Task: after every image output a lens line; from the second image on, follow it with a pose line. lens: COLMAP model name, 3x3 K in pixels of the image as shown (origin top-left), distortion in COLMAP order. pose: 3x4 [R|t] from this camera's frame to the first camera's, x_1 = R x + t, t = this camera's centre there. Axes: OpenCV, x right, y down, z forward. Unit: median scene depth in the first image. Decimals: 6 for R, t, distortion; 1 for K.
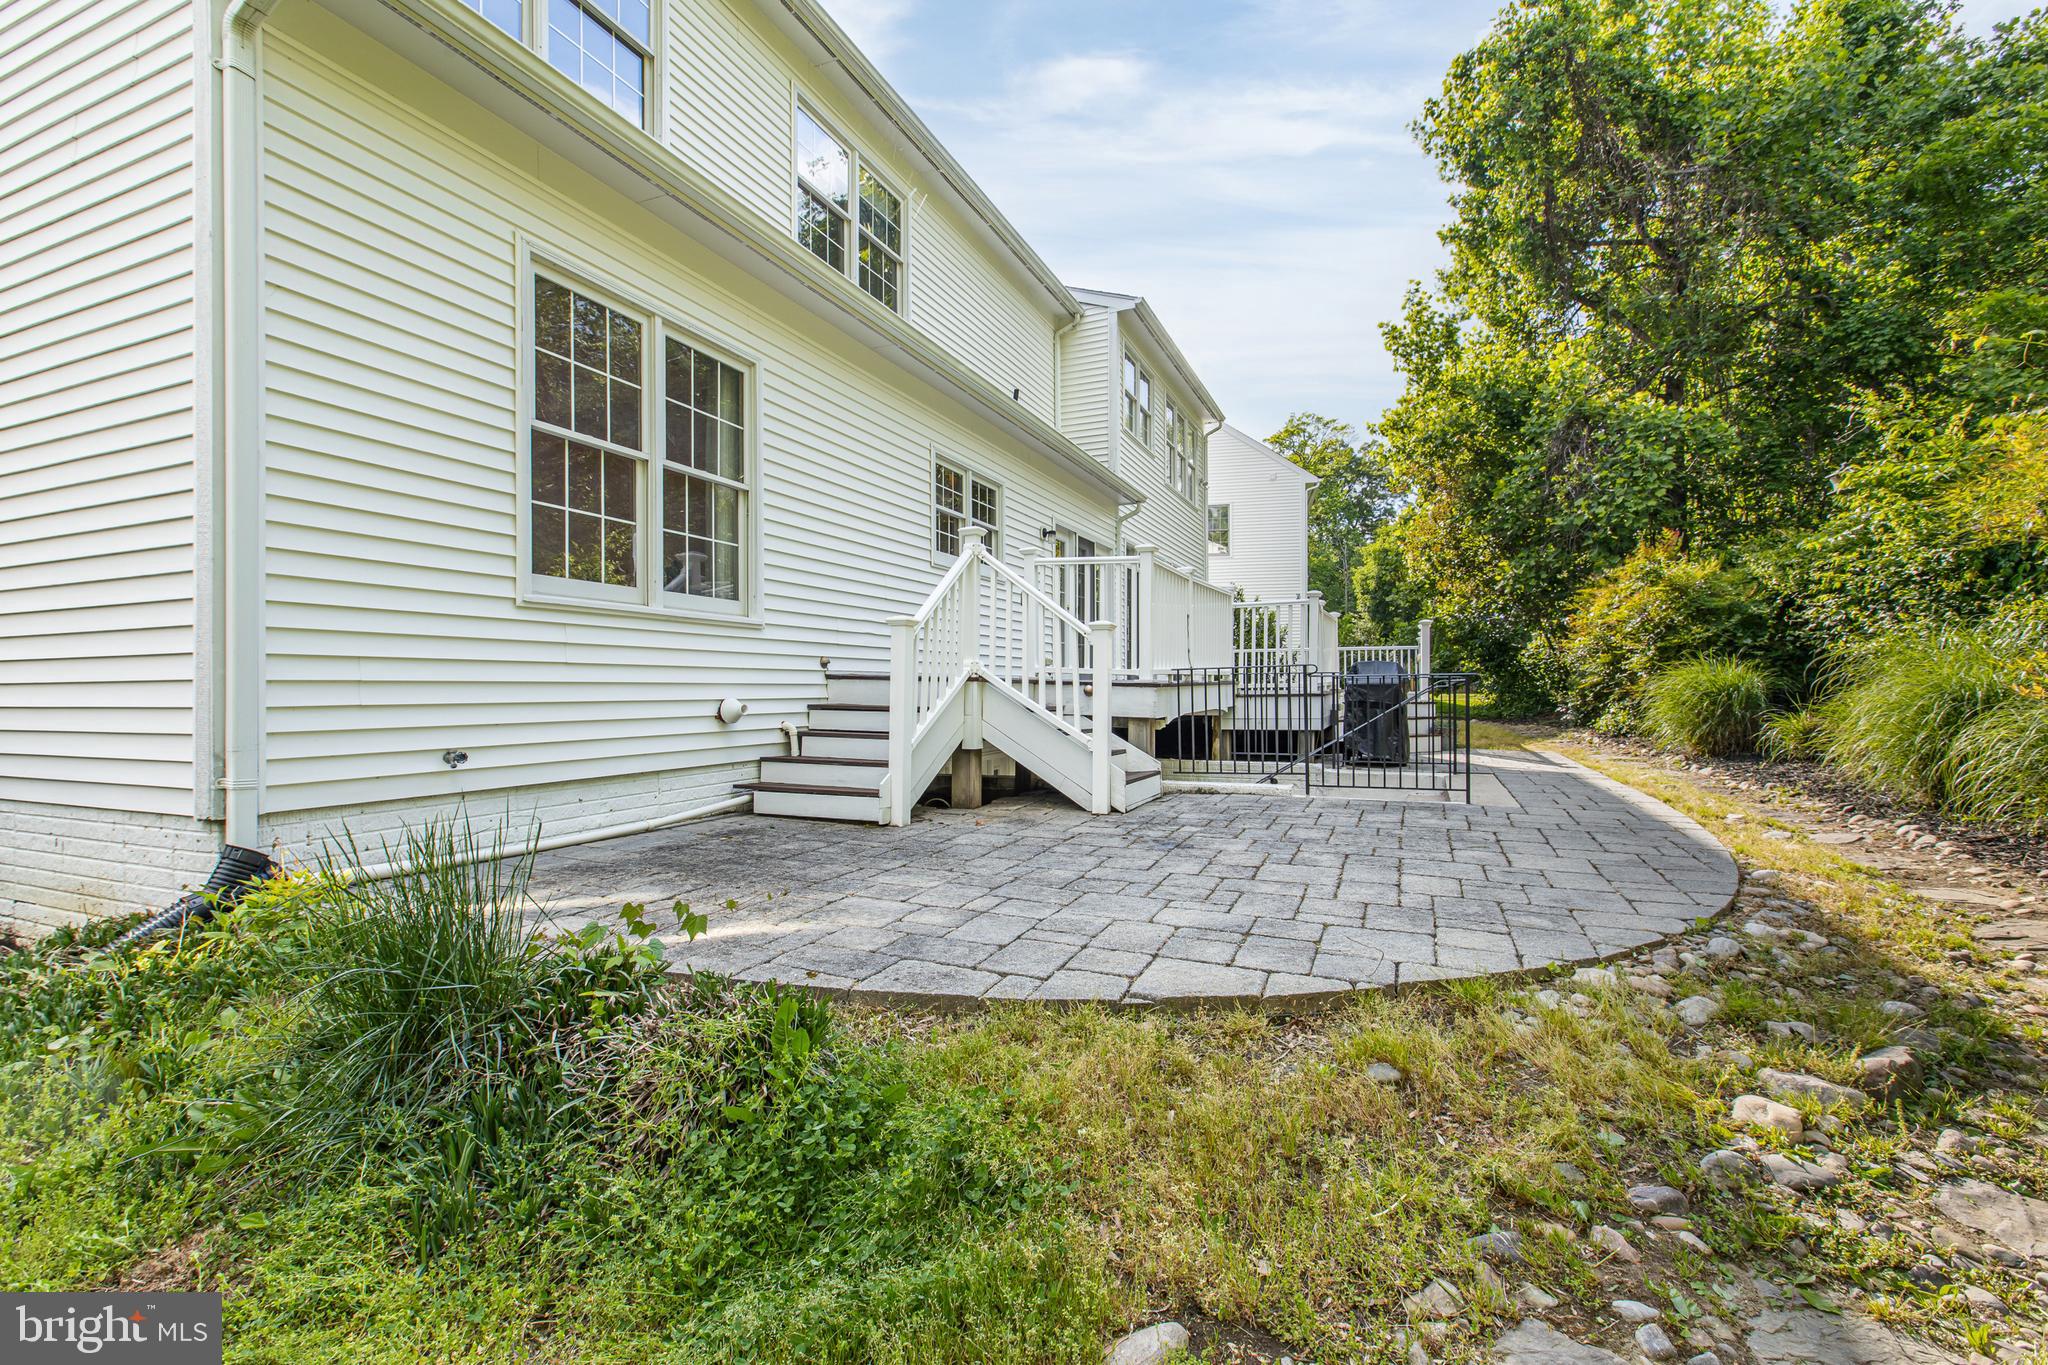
lens RADIAL K [[912.3, 0, 1018.6], [0, 912.3, 691.5], [0, 0, 1]] dist [-0.000059, -0.000884]
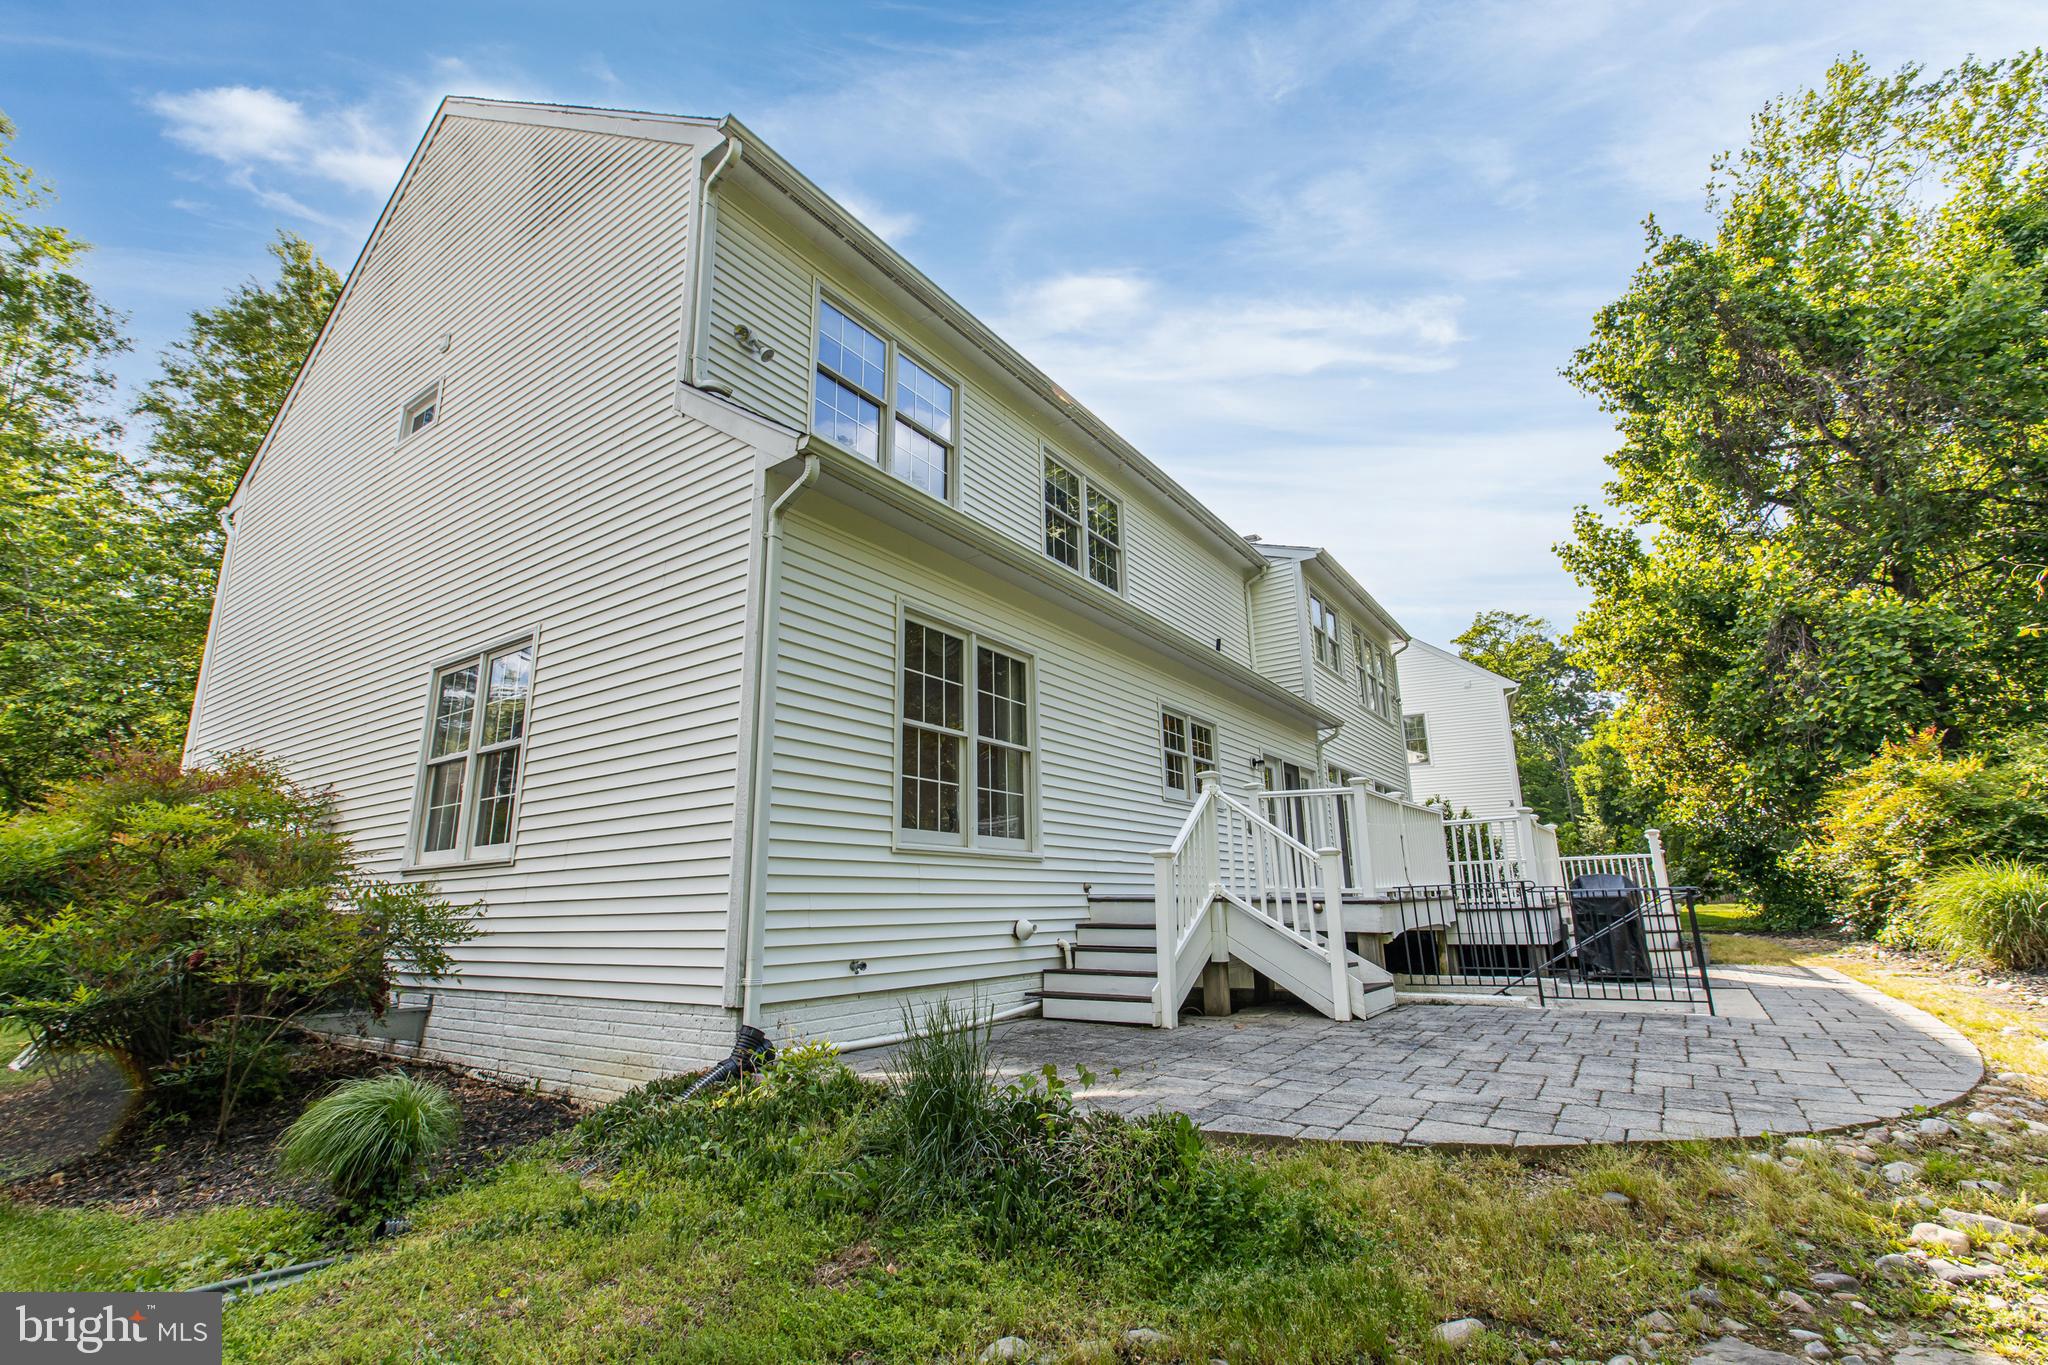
lens RADIAL K [[912.3, 0, 1018.6], [0, 912.3, 691.5], [0, 0, 1]] dist [-0.000059, -0.000884]
pose [[0.979789, -0.059930, -0.190844, -0.058248], [0.013907, 0.972164, -0.233887, -0.003331], [0.199549, 0.226506, 0.953350, -0.224521]]
